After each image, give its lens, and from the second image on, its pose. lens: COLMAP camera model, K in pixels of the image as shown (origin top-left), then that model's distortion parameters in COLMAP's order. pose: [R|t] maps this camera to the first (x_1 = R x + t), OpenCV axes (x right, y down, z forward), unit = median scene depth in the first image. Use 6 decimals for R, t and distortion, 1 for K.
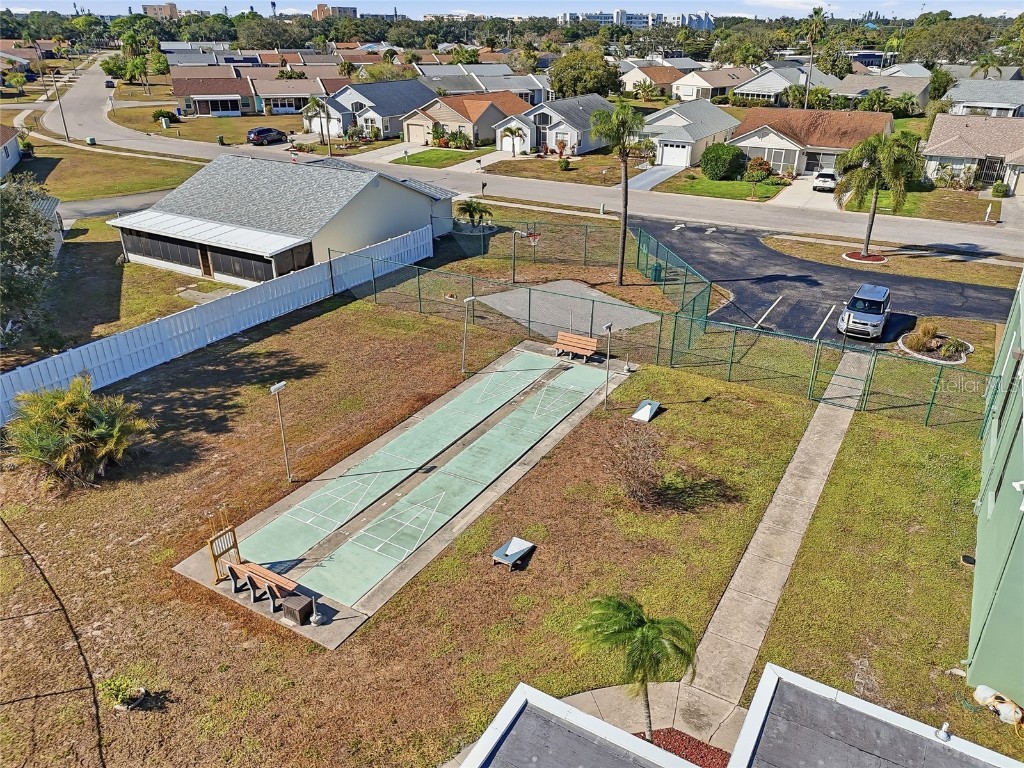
lens RADIAL K [[745.9, 0, 512.0], [0, 745.9, 384.0], [0, 0, 1]] dist [0.084693, -0.095751]
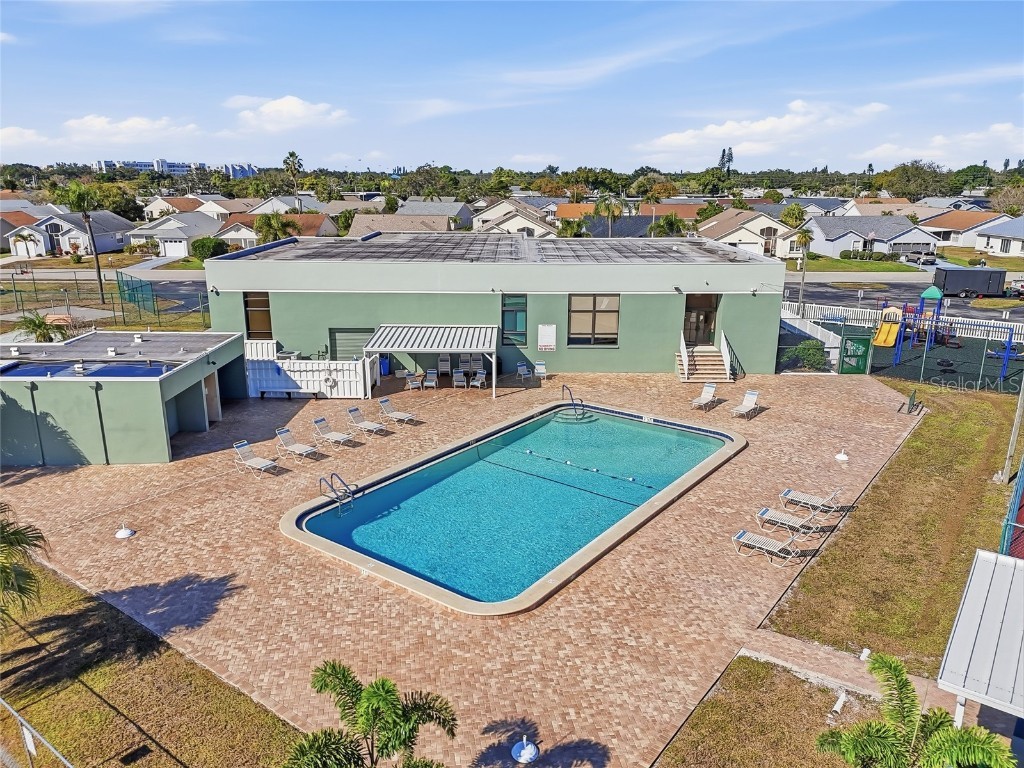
lens RADIAL K [[745.9, 0, 512.0], [0, 745.9, 384.0], [0, 0, 1]] dist [0.084693, -0.095751]
pose [[0.860771, -0.135607, 0.490596, 0.041667], [0.219232, 0.968643, -0.116907, 0.182483], [-0.459359, 0.208184, 0.863509, -0.308214]]
